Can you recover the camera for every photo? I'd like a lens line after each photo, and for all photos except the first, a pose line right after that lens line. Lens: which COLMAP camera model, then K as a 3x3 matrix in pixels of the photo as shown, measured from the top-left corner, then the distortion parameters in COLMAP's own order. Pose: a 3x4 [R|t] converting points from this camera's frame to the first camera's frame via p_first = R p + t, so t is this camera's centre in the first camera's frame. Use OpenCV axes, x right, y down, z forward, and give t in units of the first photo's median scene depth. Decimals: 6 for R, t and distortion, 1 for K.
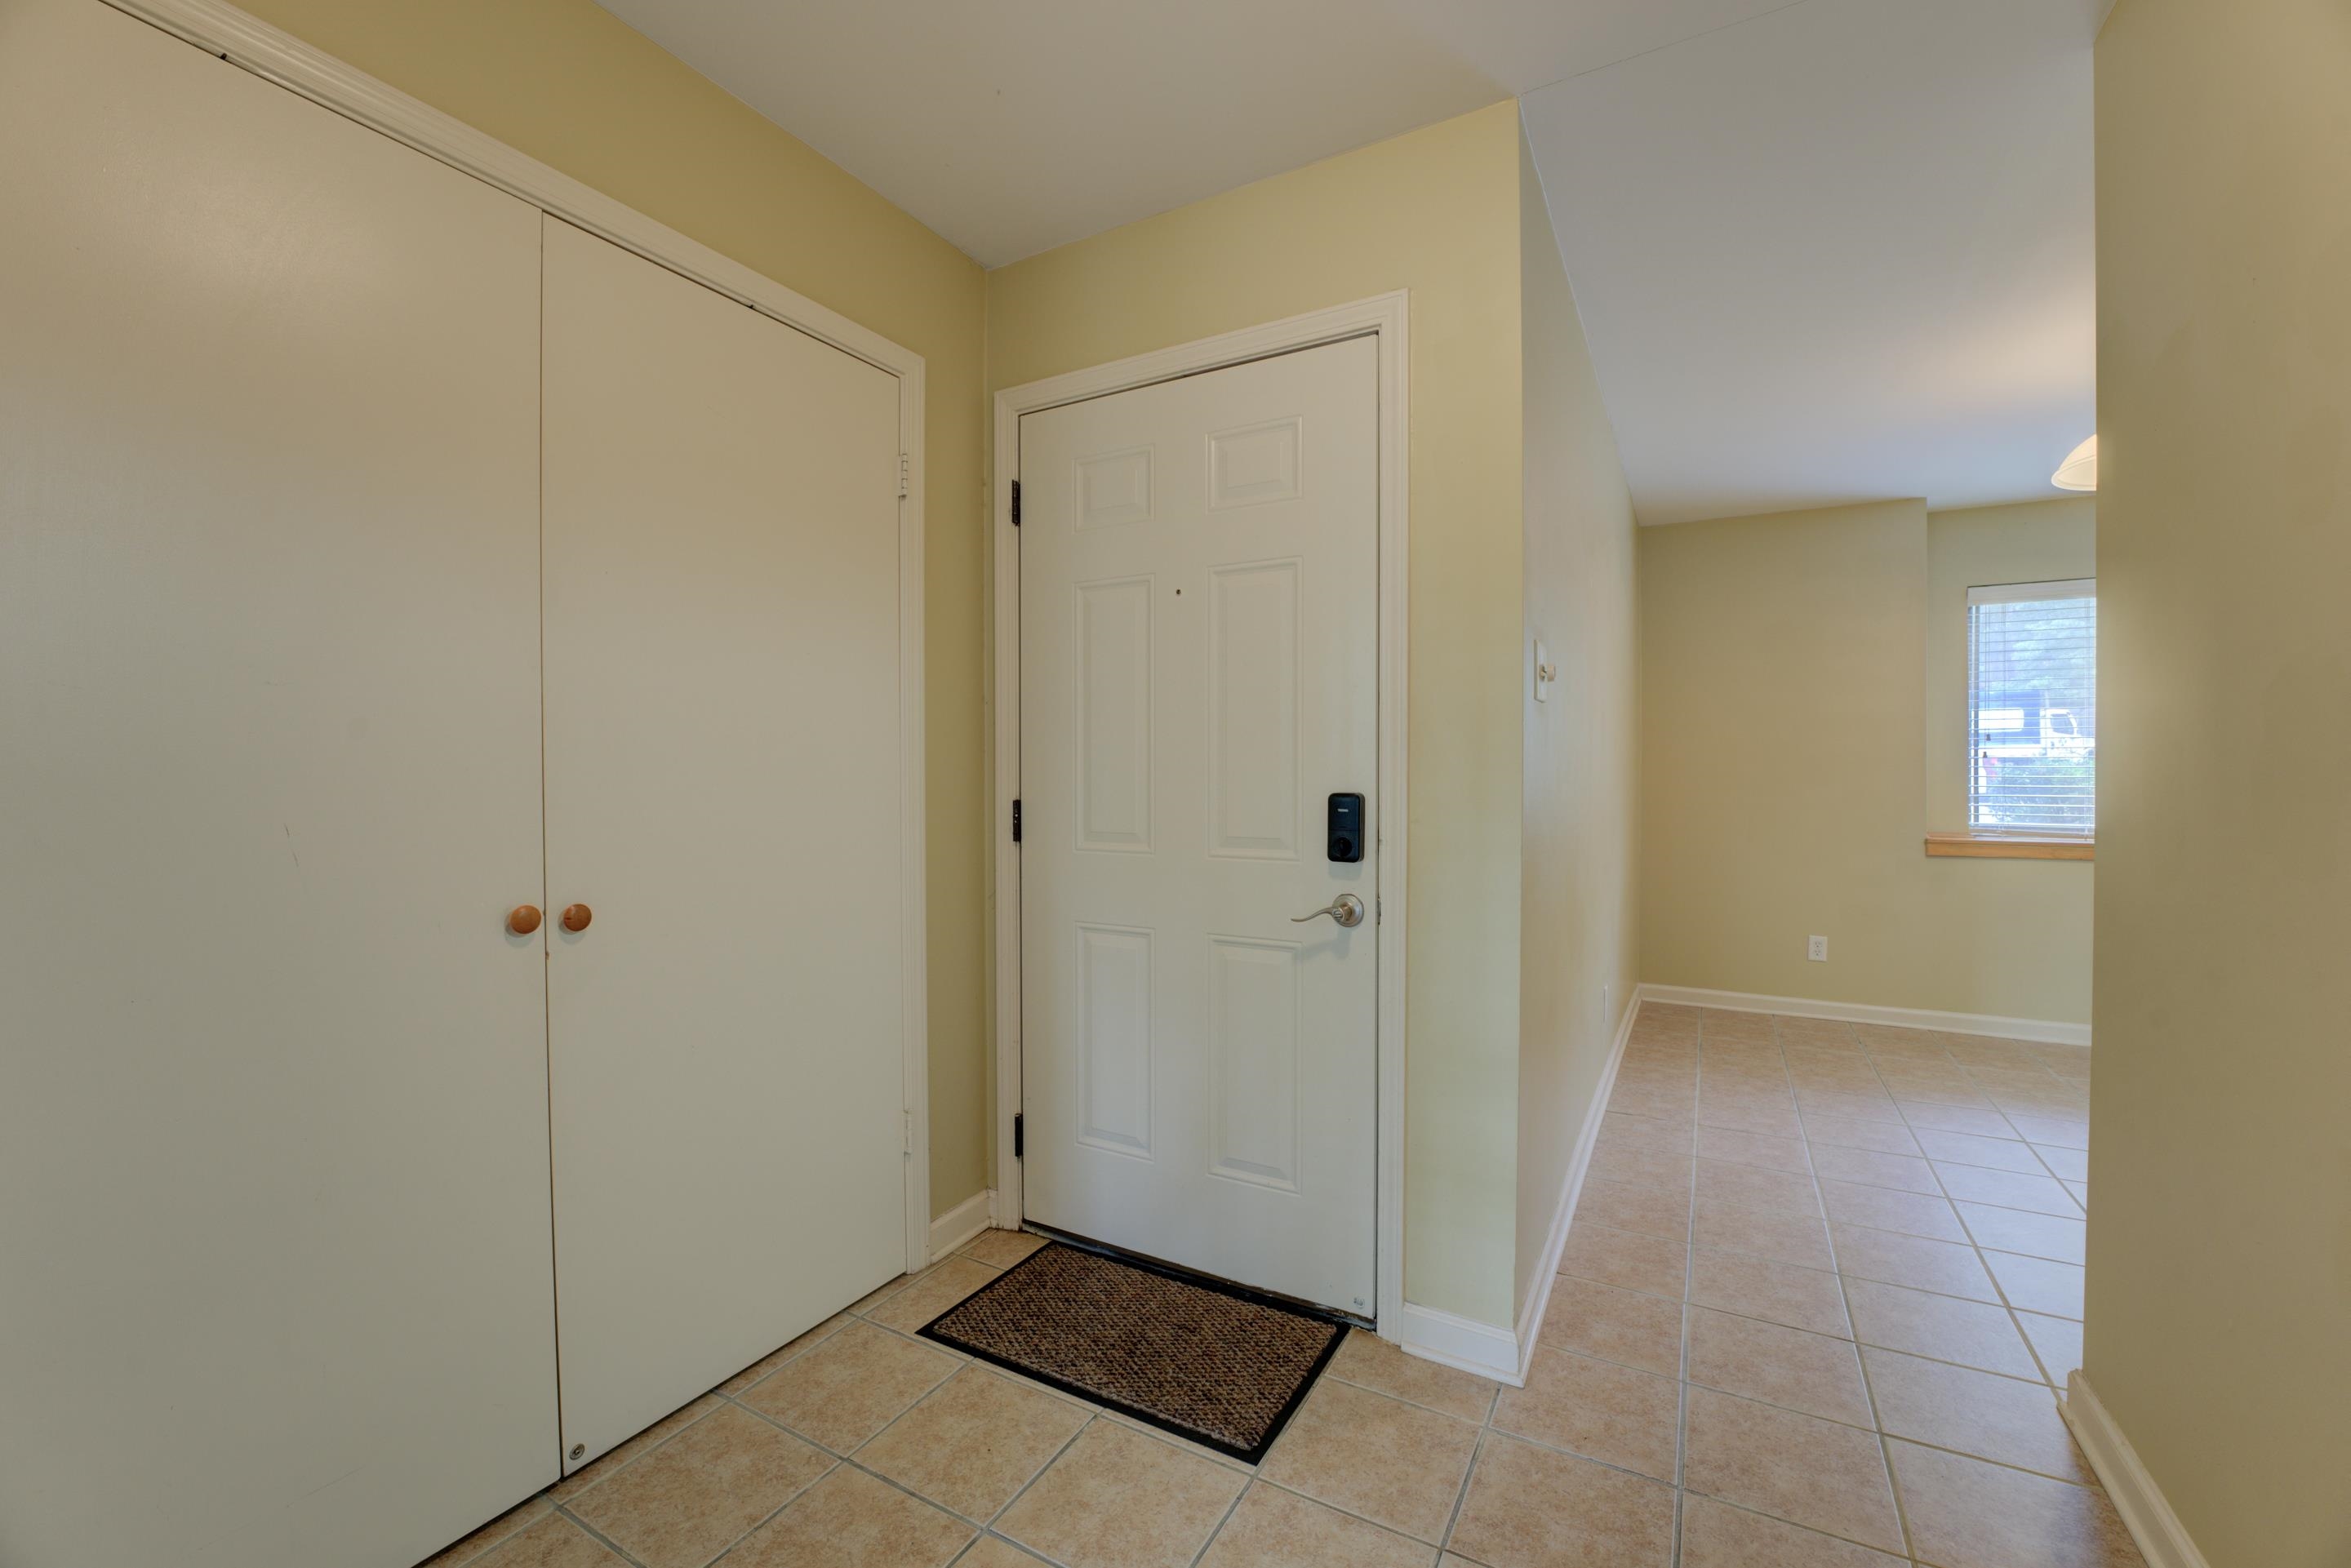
lens RADIAL K [[952.2, 0, 1175.5], [0, 952.2, 784.0], [0, 0, 1]] dist [-0.033146, 0.004875]
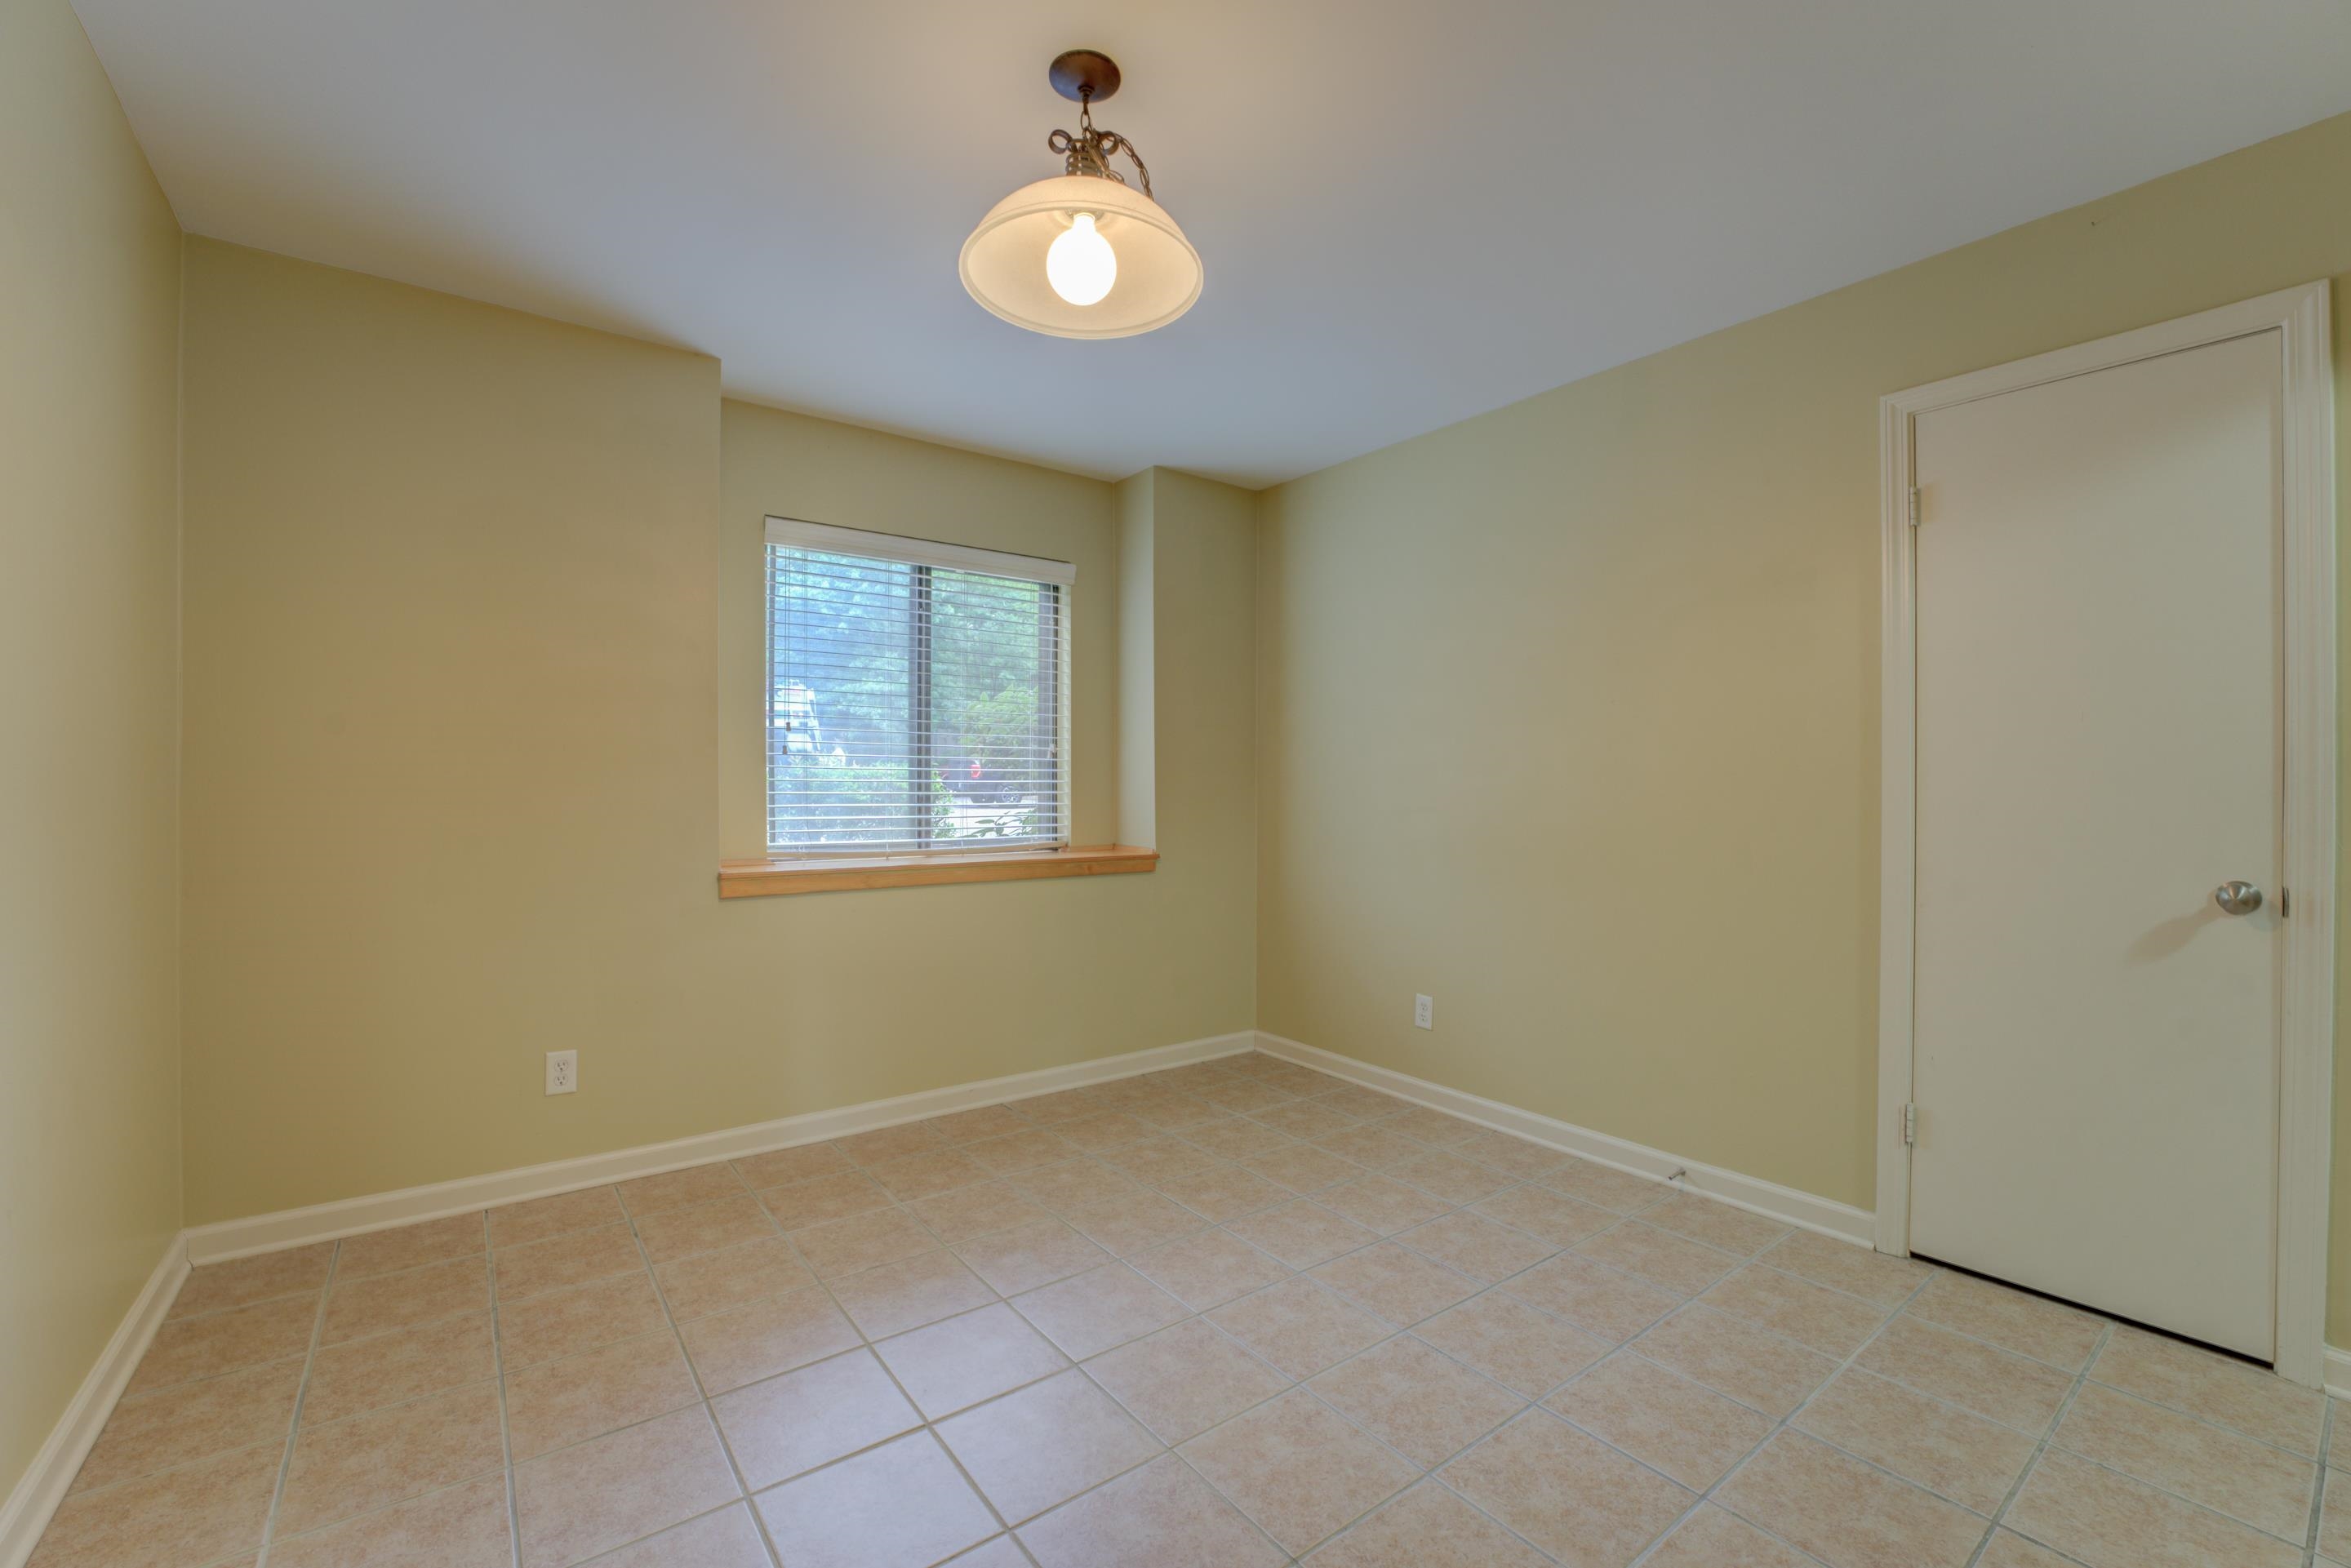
lens RADIAL K [[950.5, 0, 1125.5], [0, 950.5, 791.7], [0, 0, 1]] dist [-0.025190, 0.005005]
pose [[0.421228, -0.003014, 0.906950, 0.310868], [0.004833, 0.999988, 0.001079, 0.001618], [-0.906942, 0.003929, 0.421238, 0.446310]]
